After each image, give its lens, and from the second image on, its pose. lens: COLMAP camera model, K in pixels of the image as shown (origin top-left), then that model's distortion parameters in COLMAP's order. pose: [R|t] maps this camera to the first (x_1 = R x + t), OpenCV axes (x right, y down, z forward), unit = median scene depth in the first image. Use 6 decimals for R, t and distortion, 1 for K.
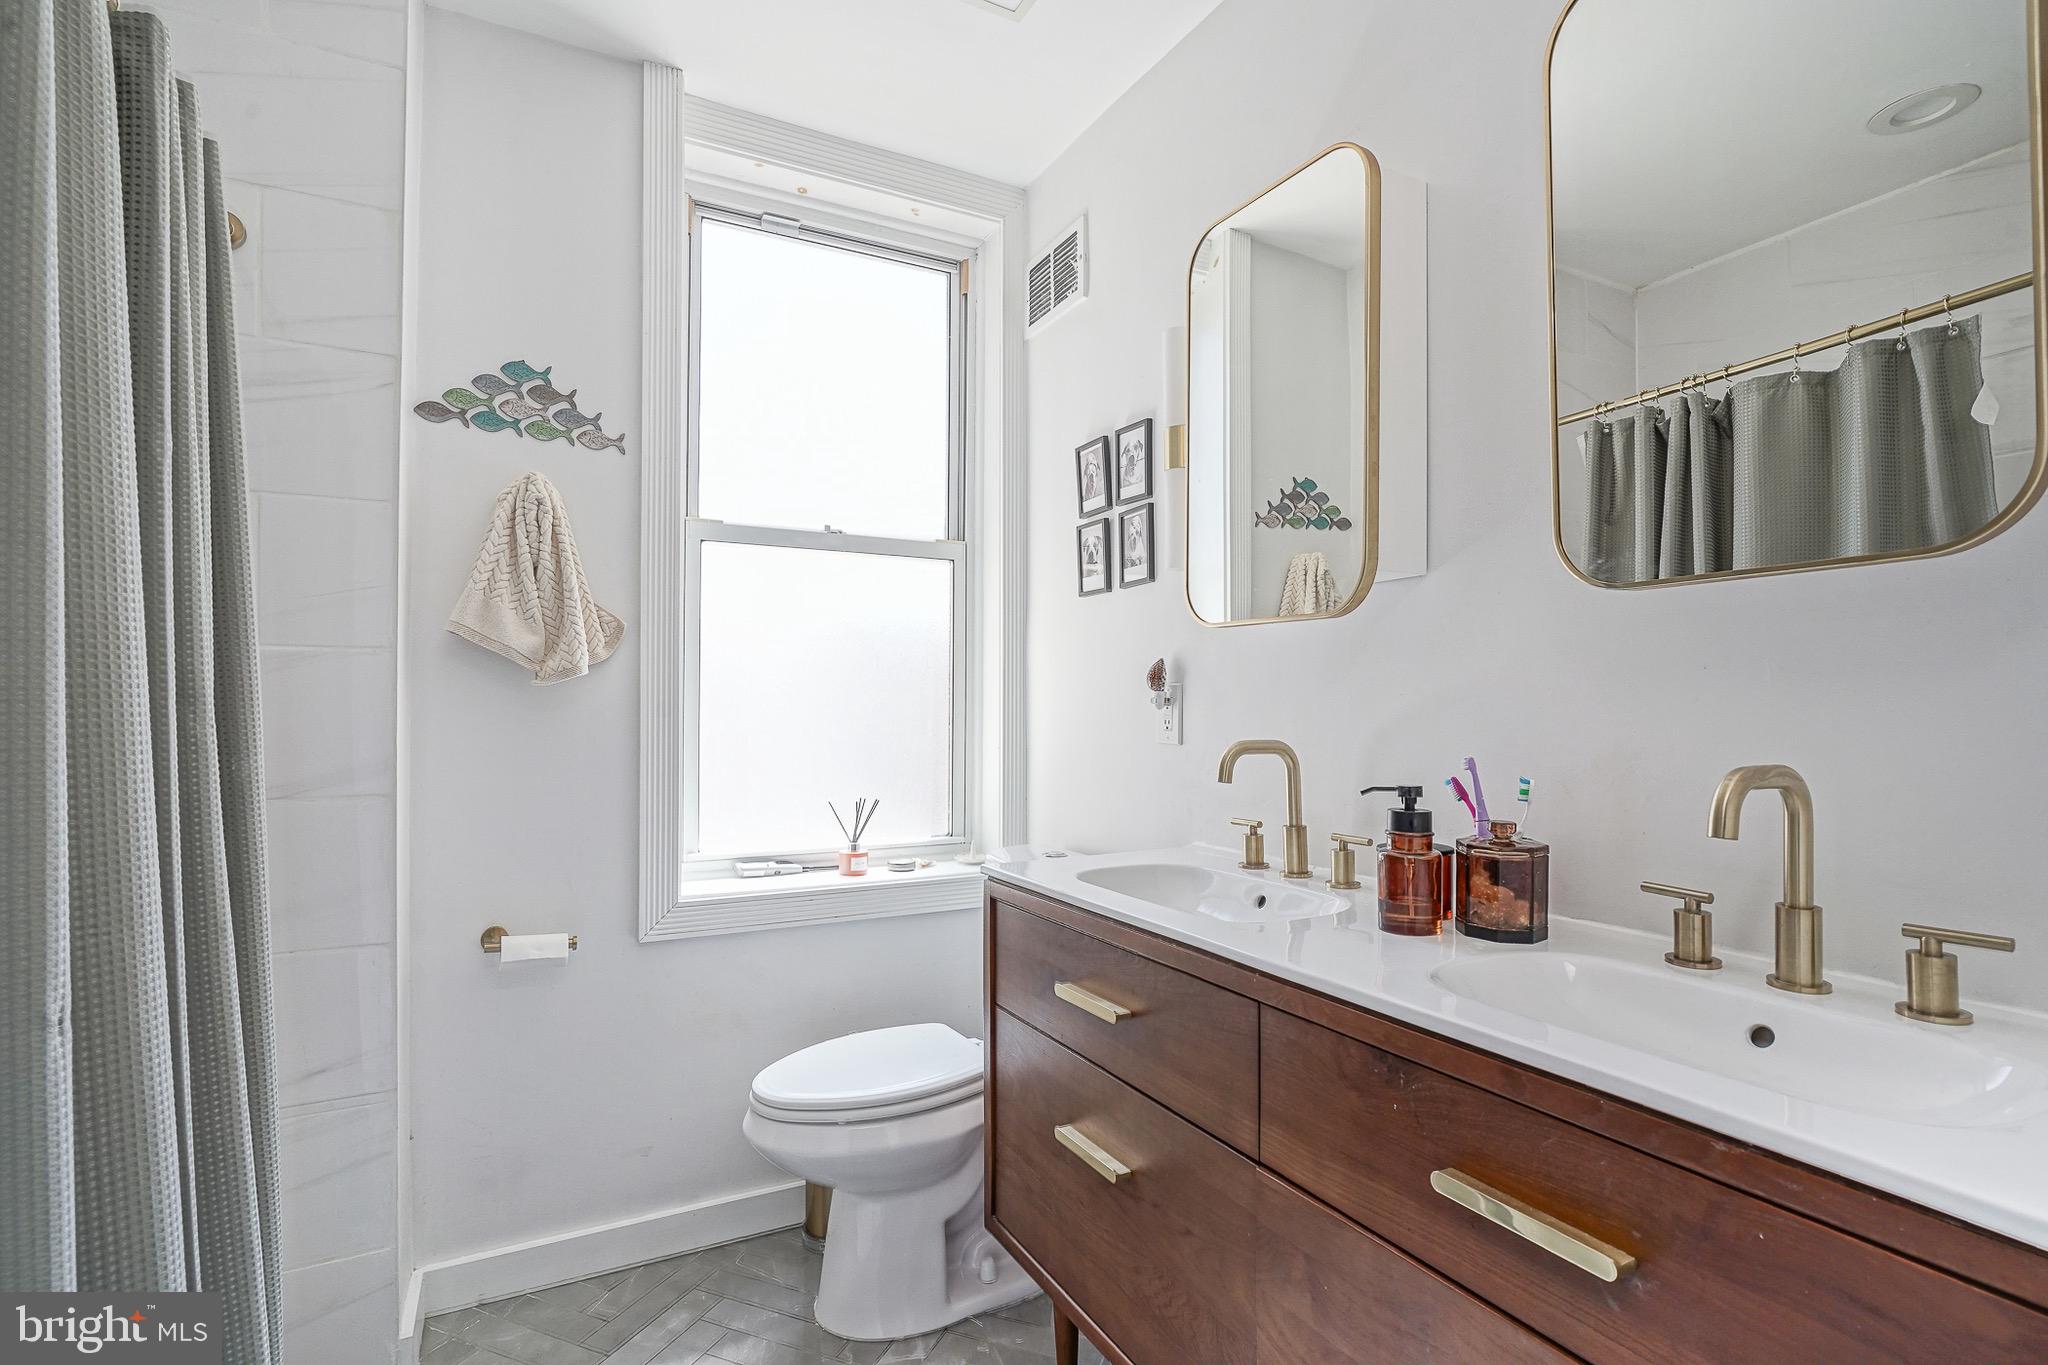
lens RADIAL K [[995.3, 0, 1024.0], [0, 995.3, 698.2], [0, 0, 1]] dist [-0.010155, 0.006064]
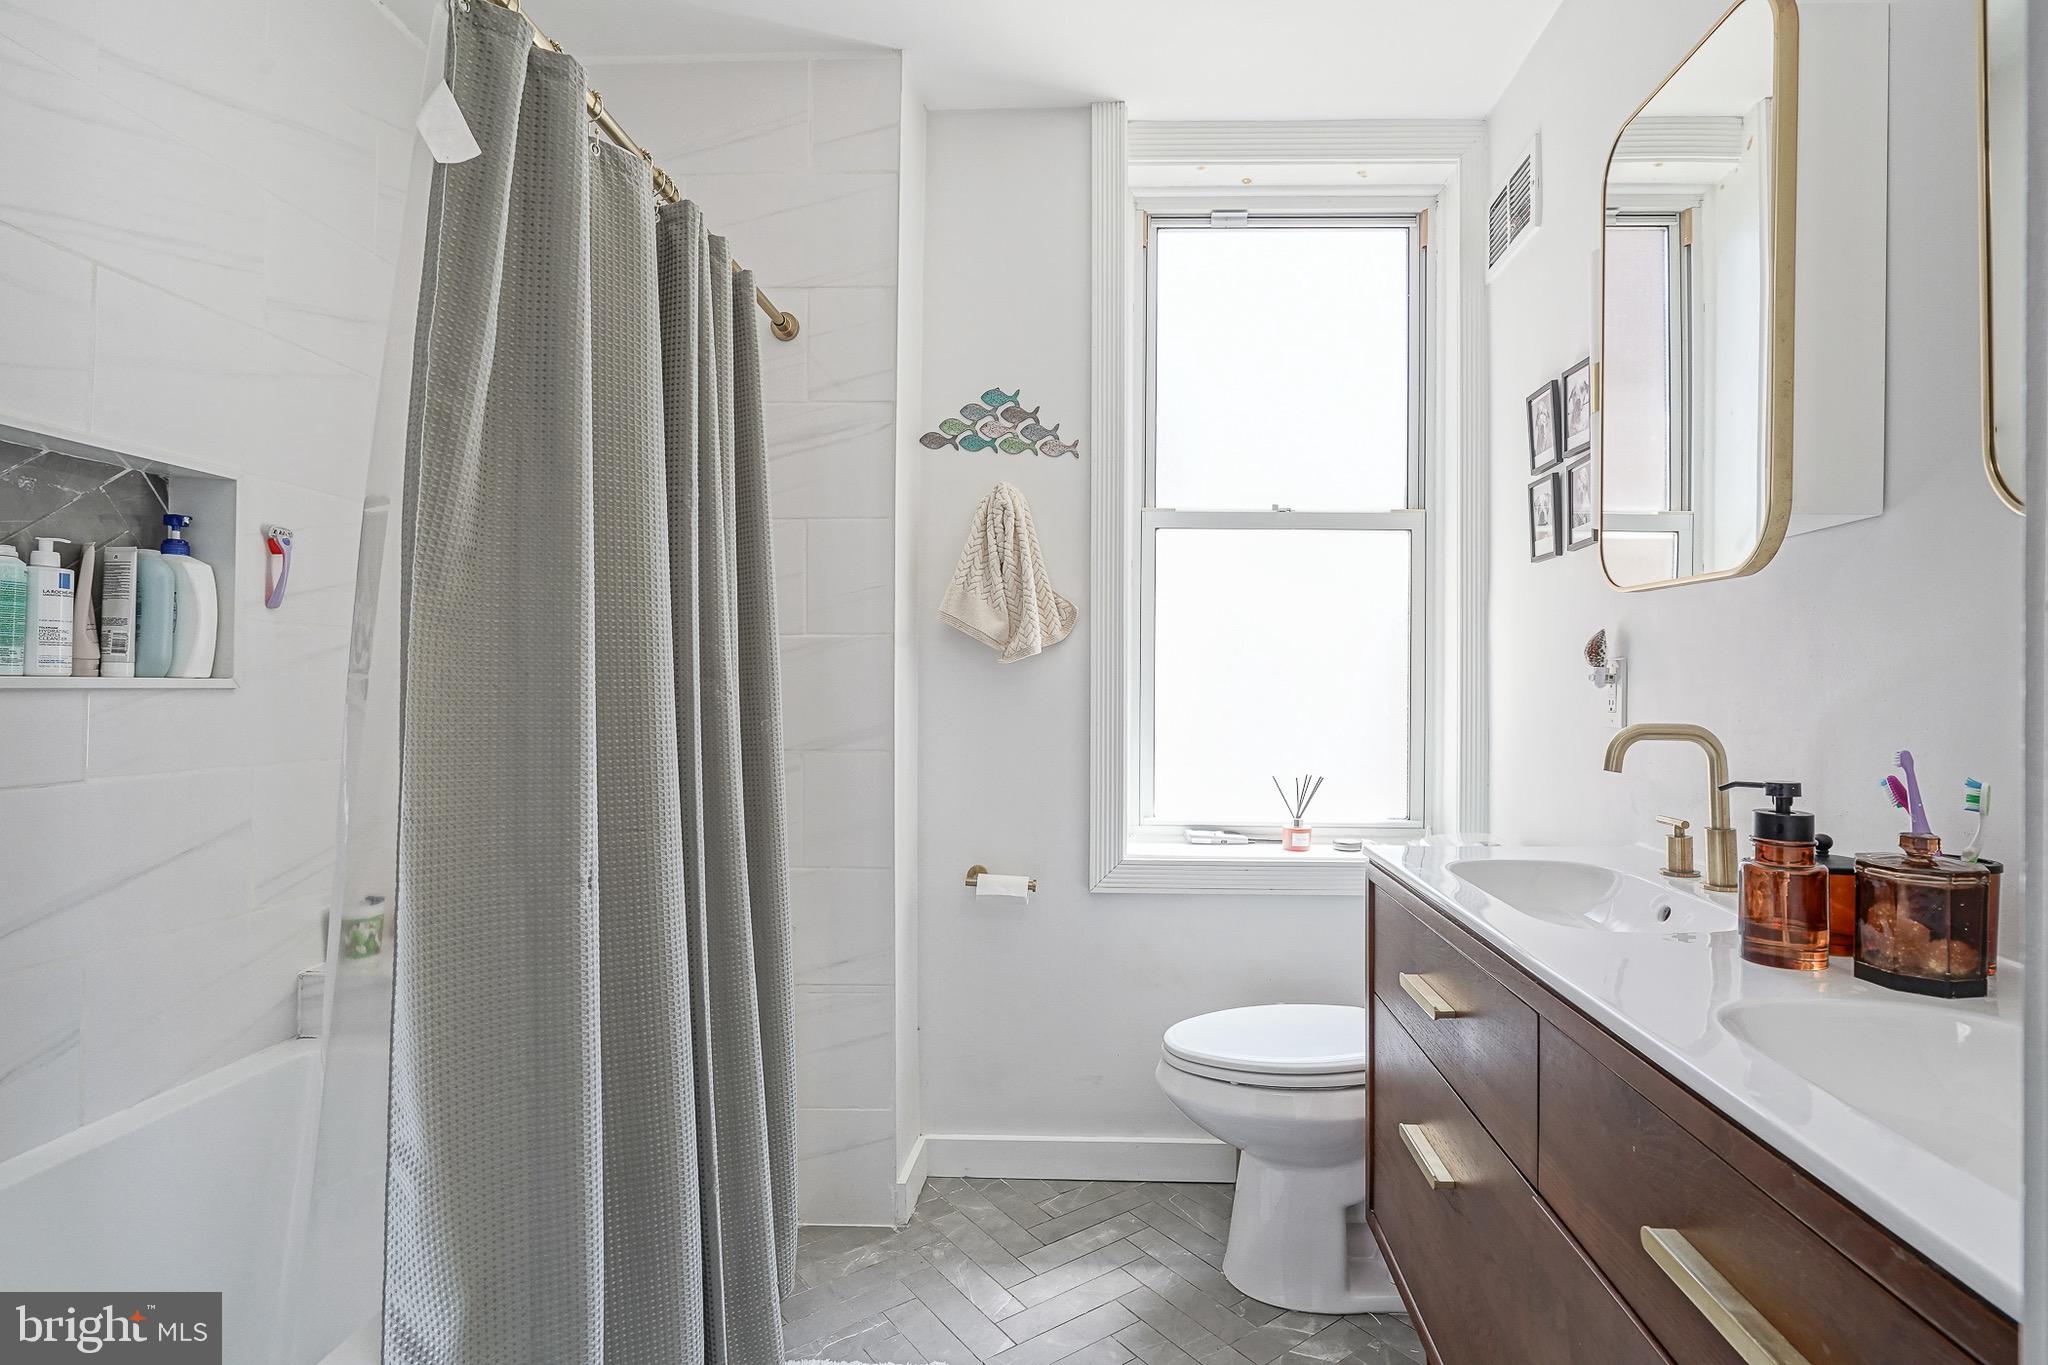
lens RADIAL K [[995.3, 0, 1038.6], [0, 995.3, 680.6], [0, 0, 1]] dist [-0.010155, 0.006064]
pose [[0.865432, 0.003879, -0.501012, 0.138680], [-0.001606, 0.999986, 0.004967, 0.001379], [0.501024, -0.003494, 0.865426, 0.000927]]
